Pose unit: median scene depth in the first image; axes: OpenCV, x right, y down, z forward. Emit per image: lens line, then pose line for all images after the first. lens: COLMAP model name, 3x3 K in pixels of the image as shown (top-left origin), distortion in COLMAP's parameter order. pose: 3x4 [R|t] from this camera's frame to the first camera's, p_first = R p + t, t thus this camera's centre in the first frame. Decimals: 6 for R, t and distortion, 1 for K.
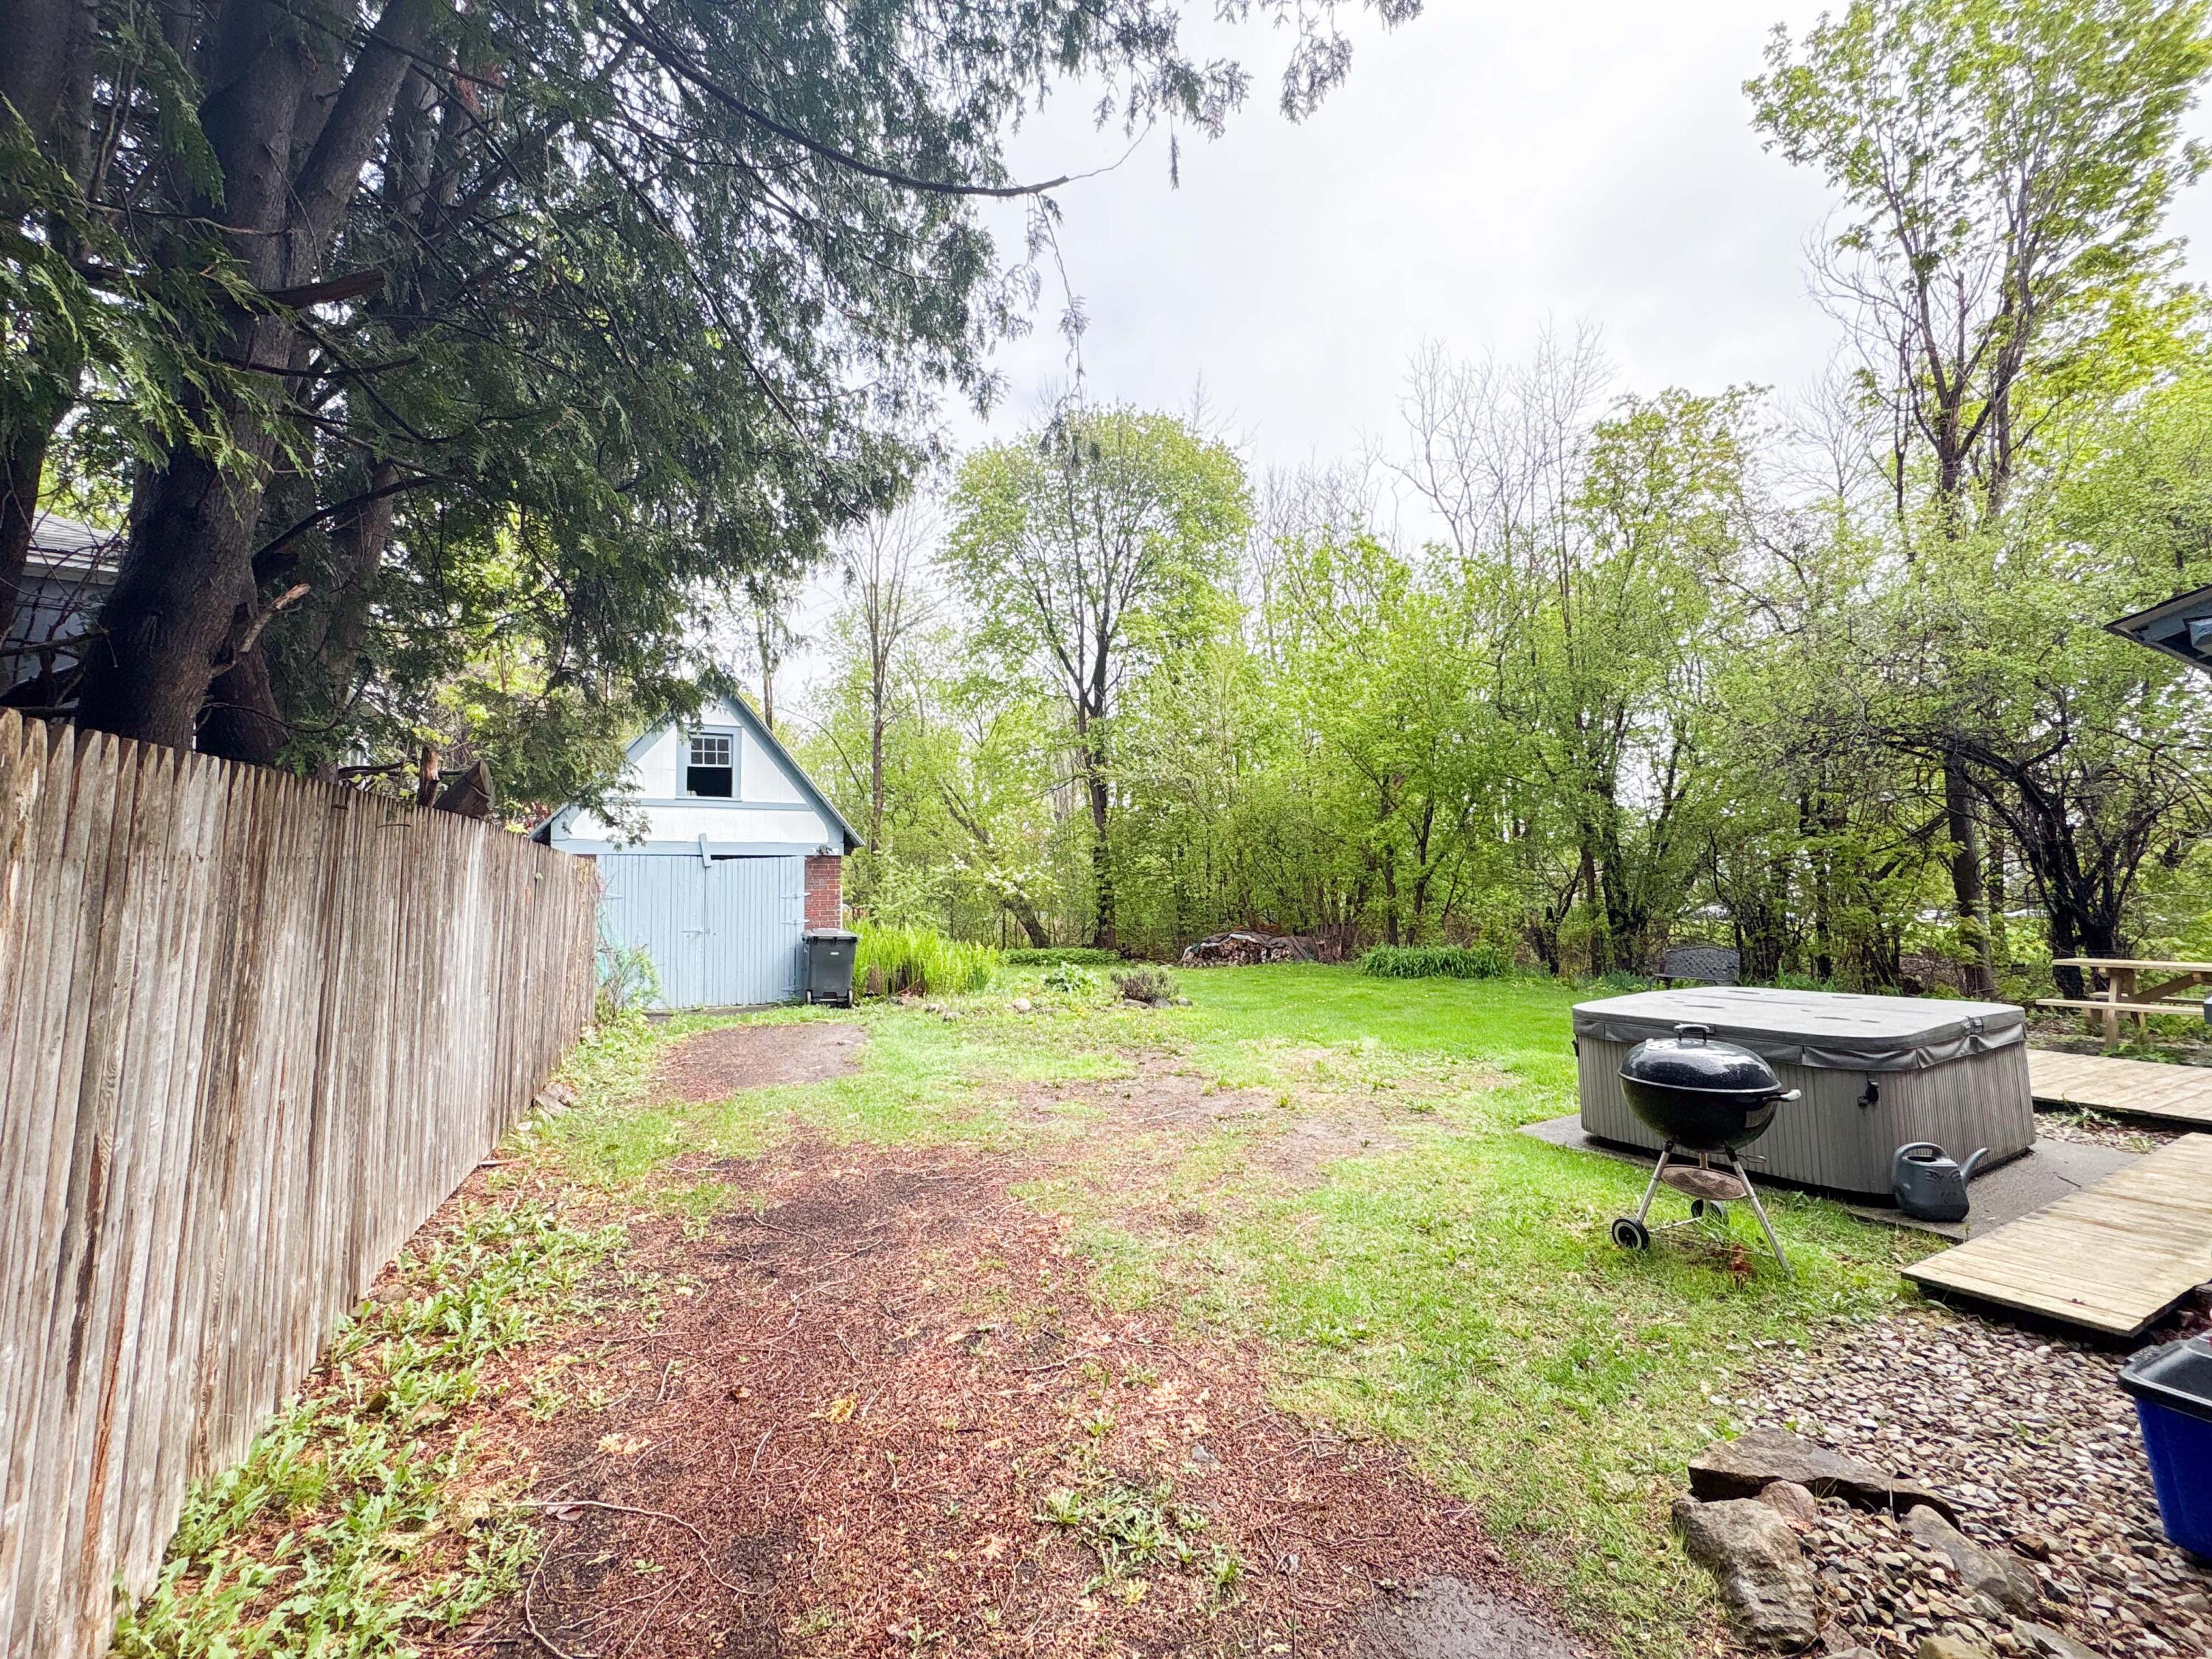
lens RADIAL K [[883.4, 0, 1105.4], [0, 883.4, 824.4], [0, 0, 1]] dist [0.001108, 0.000214]
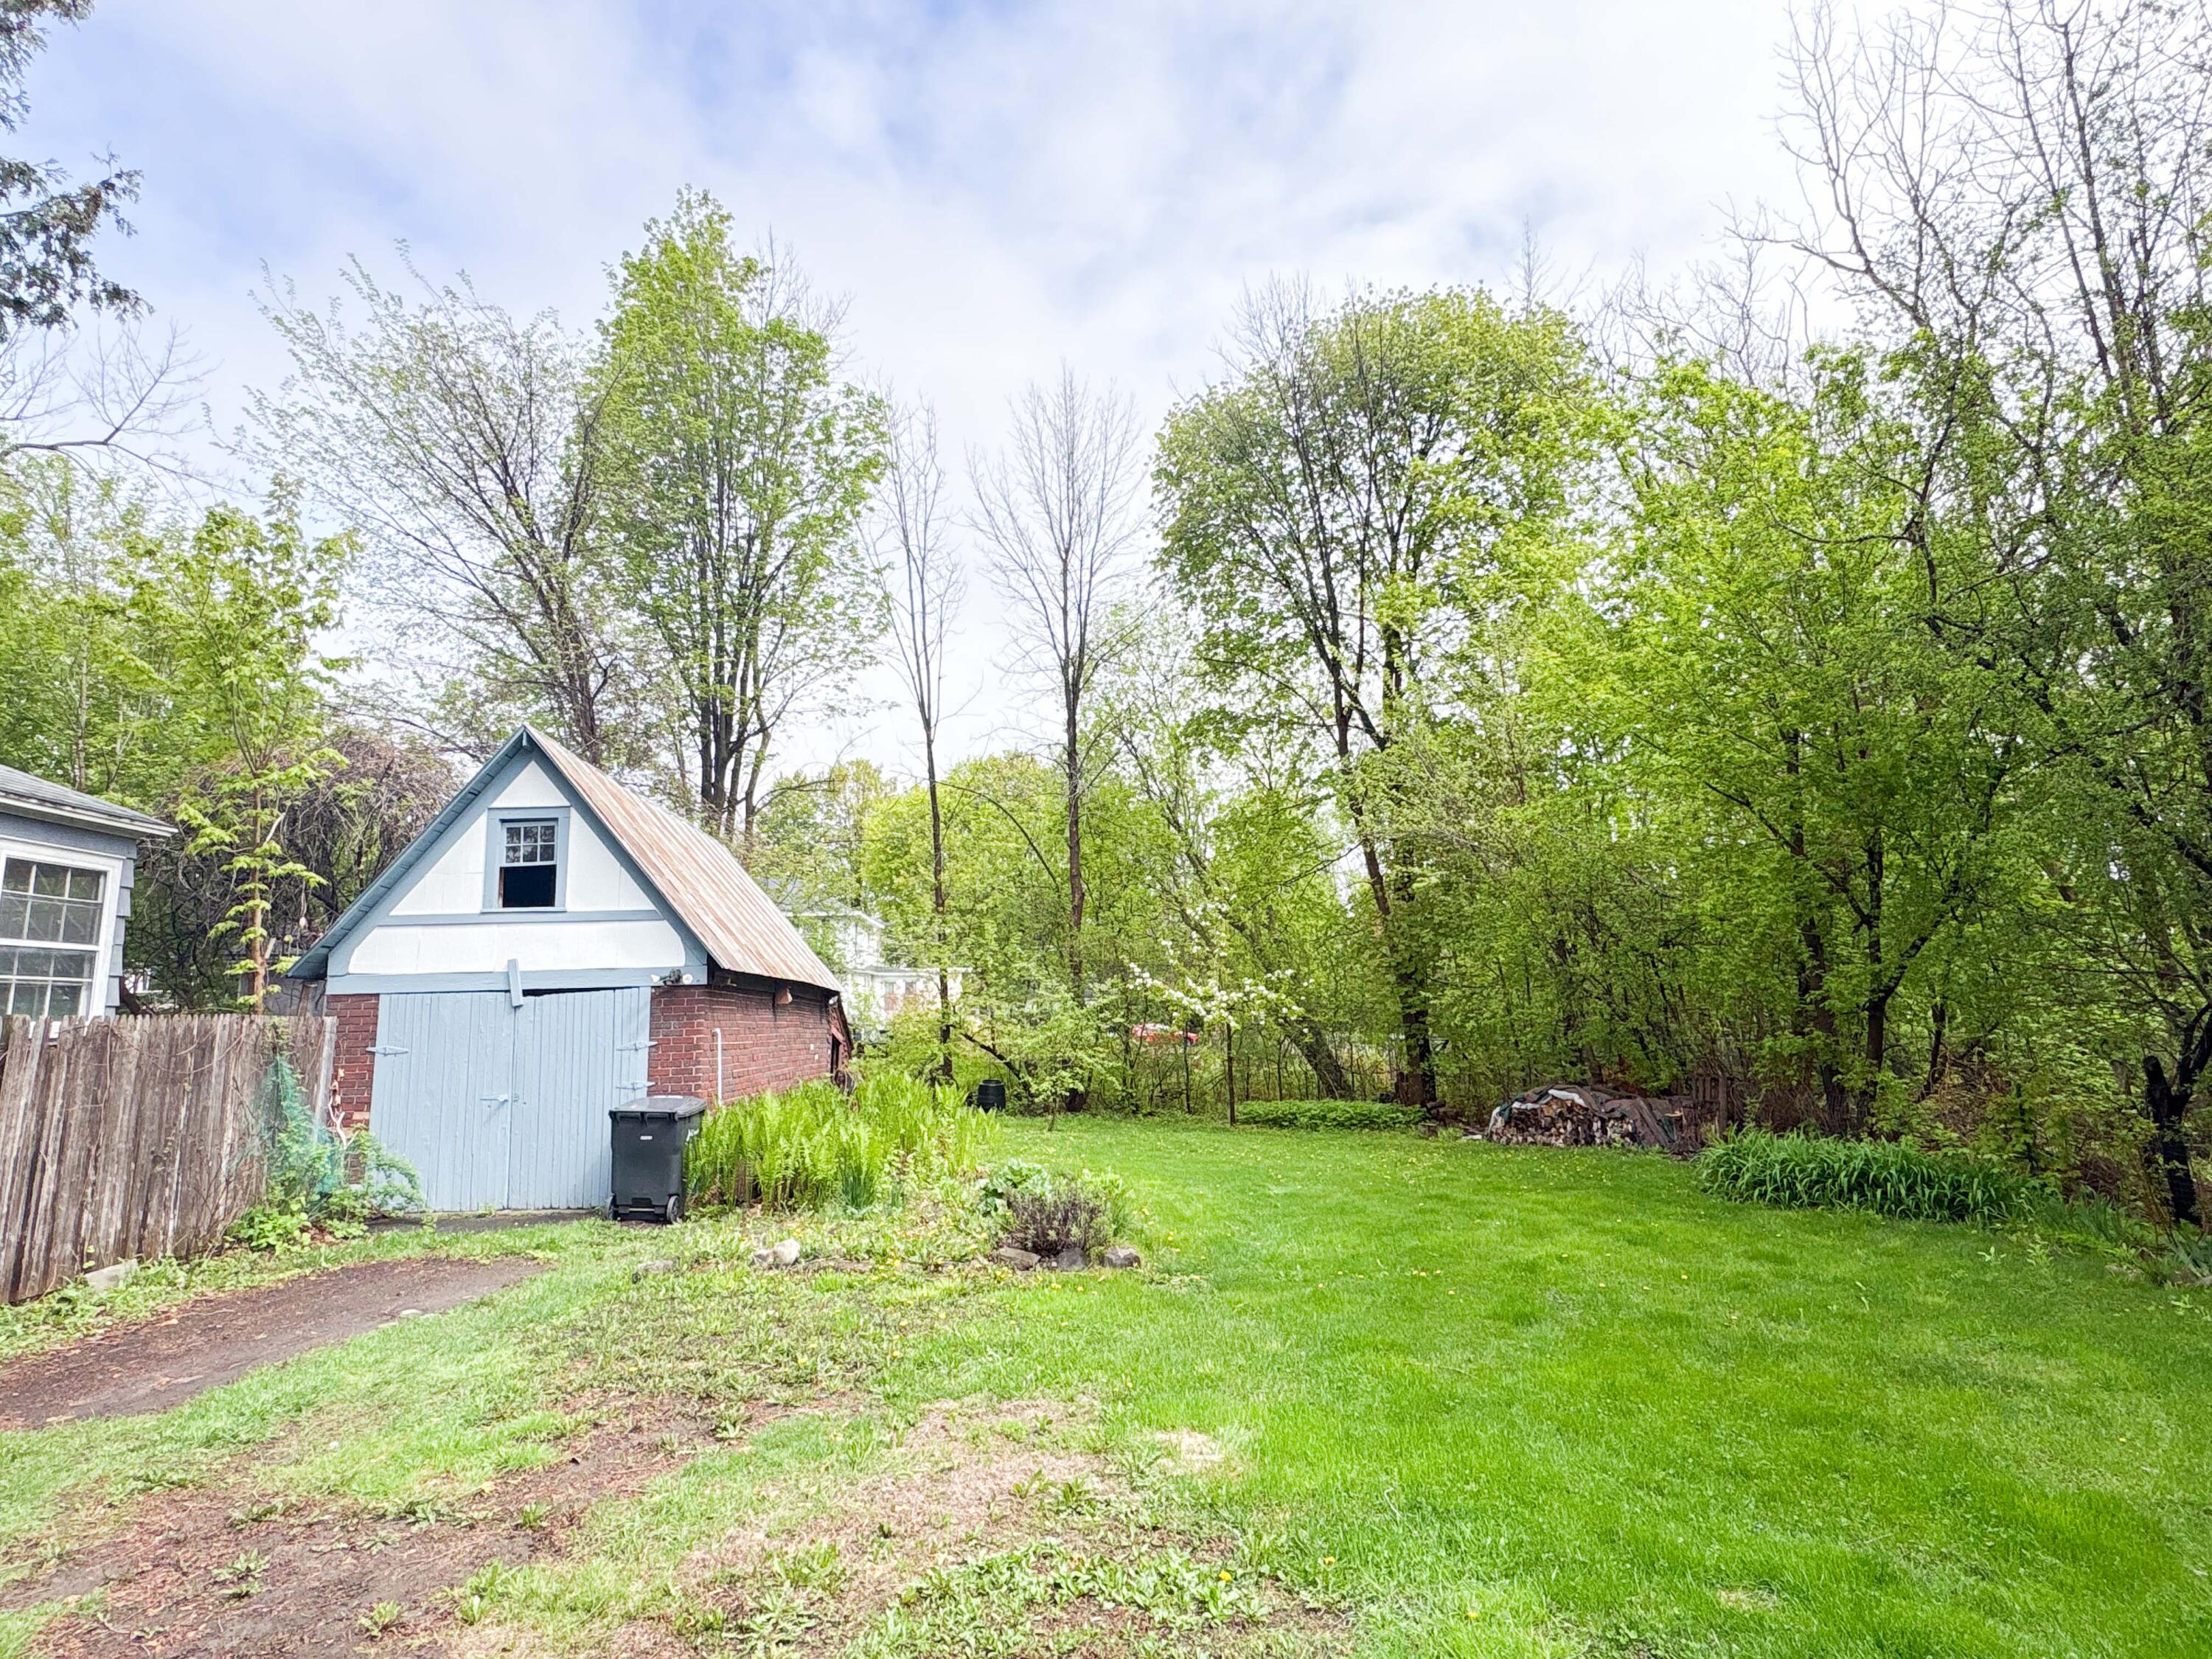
lens RADIAL K [[1123.3, 0, 1102.5], [0, 1123.3, 830.7], [0, 0, 1]] dist [0.003118, -0.001514]
pose [[0.909848, -0.076924, -0.407748, 0.338336], [0.046381, 0.995362, -0.084285, 0.005073], [0.412341, 0.057774, 0.909196, 0.347104]]
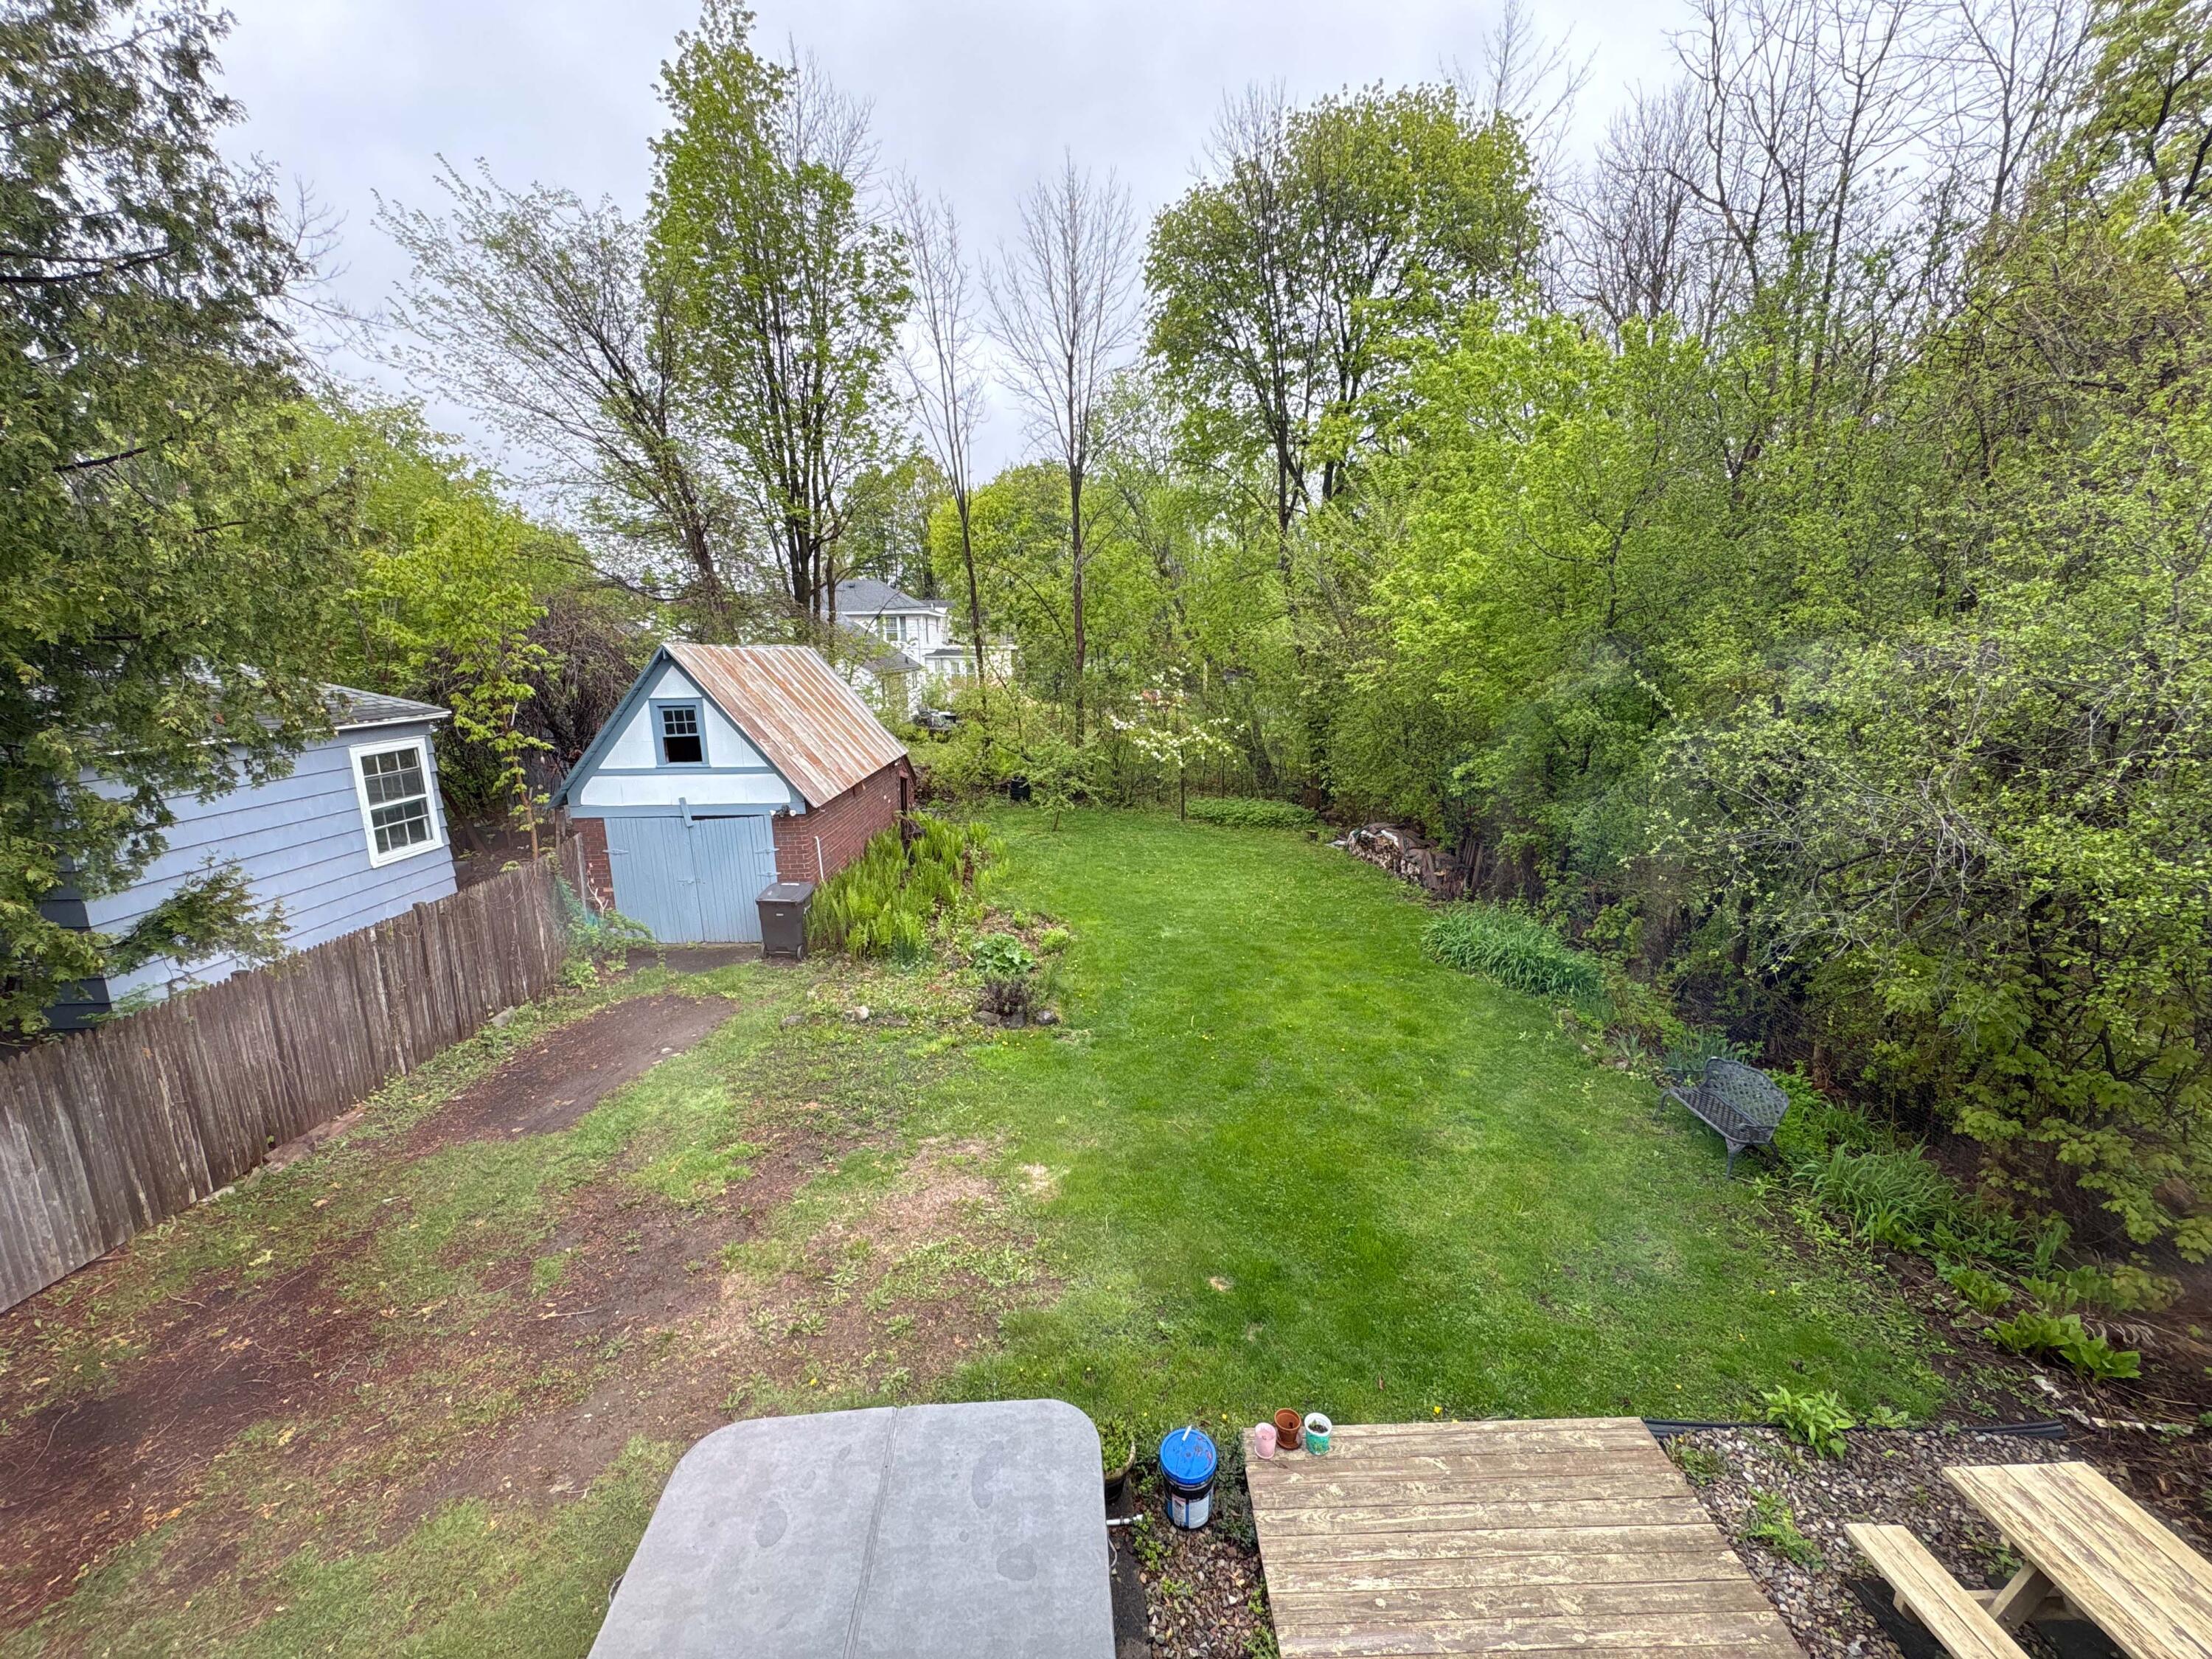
lens RADIAL K [[883.4, 0, 1106.2], [0, 883.4, 828.9], [0, 0, 1]] dist [0.001108, 0.000214]
pose [[0.895916, 0.090475, -0.434912, 0.493453], [0.040008, 0.958627, 0.281840, -0.234697], [0.442418, -0.269905, 0.855229, 0.254482]]
